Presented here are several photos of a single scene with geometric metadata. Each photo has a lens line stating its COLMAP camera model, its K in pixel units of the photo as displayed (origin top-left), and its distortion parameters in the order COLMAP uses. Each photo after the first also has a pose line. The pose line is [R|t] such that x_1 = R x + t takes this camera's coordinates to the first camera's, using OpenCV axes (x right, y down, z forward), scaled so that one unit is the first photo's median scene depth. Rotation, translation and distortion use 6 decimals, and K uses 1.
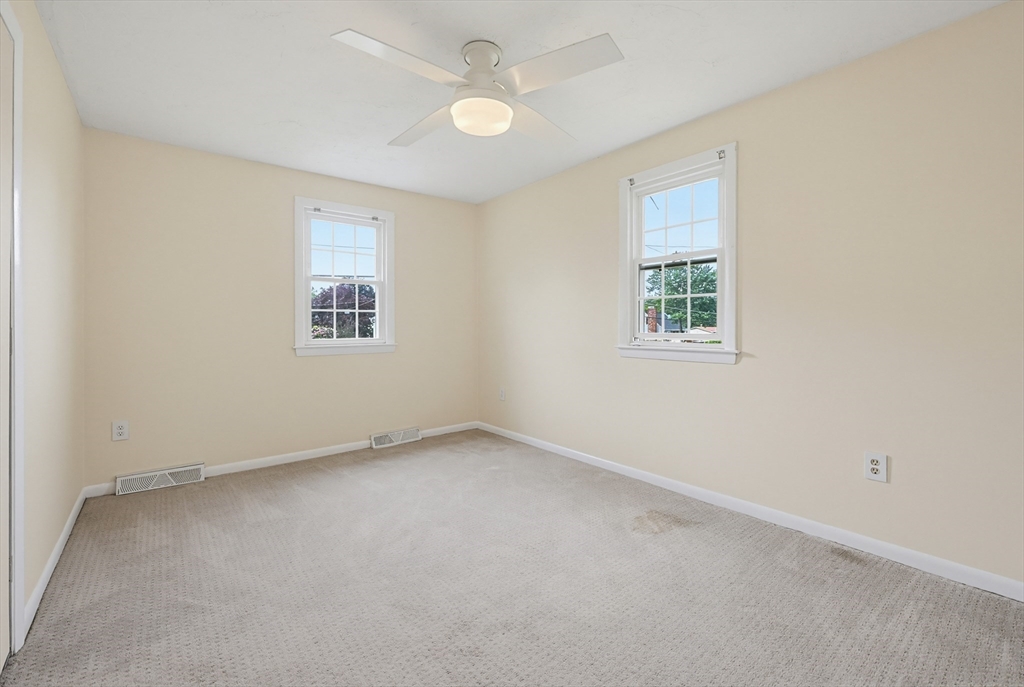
lens RADIAL K [[442.2, 0, 508.9], [0, 442.2, 338.1], [0, 0, 1]] dist [-0.000658, 0.000197]
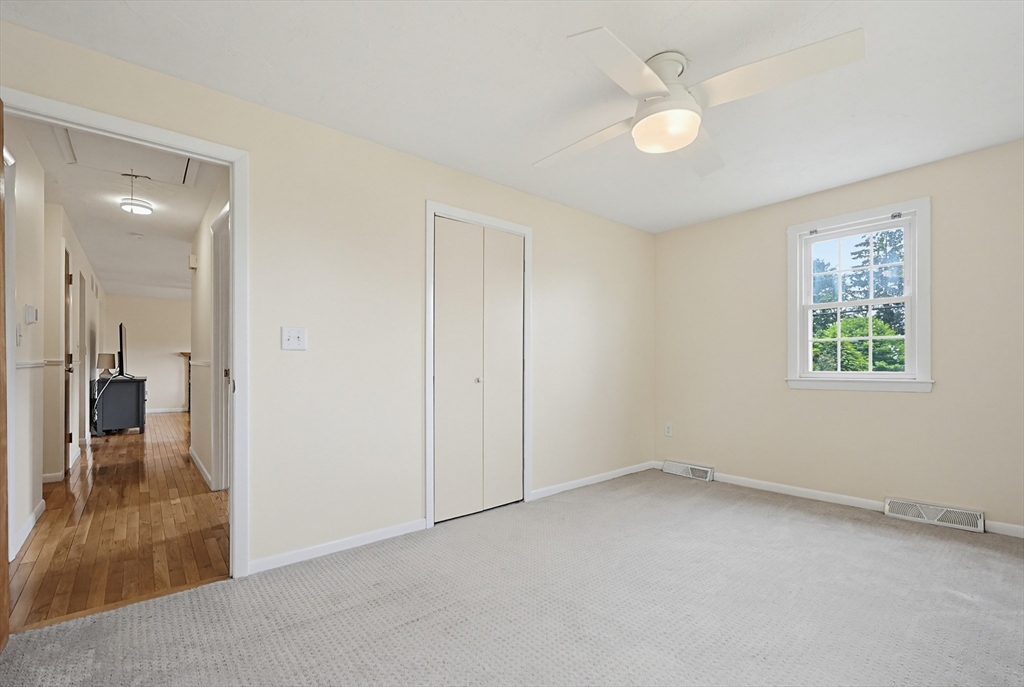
lens RADIAL K [[450.3, 0, 513.0], [0, 450.3, 366.8], [0, 0, 1]] dist [-0.000758, 0.000056]
pose [[0.028092, 0.007638, -0.999576, 0.497582], [-0.018568, 0.999802, 0.007118, -0.002368], [0.999433, 0.018360, 0.028229, 0.346878]]
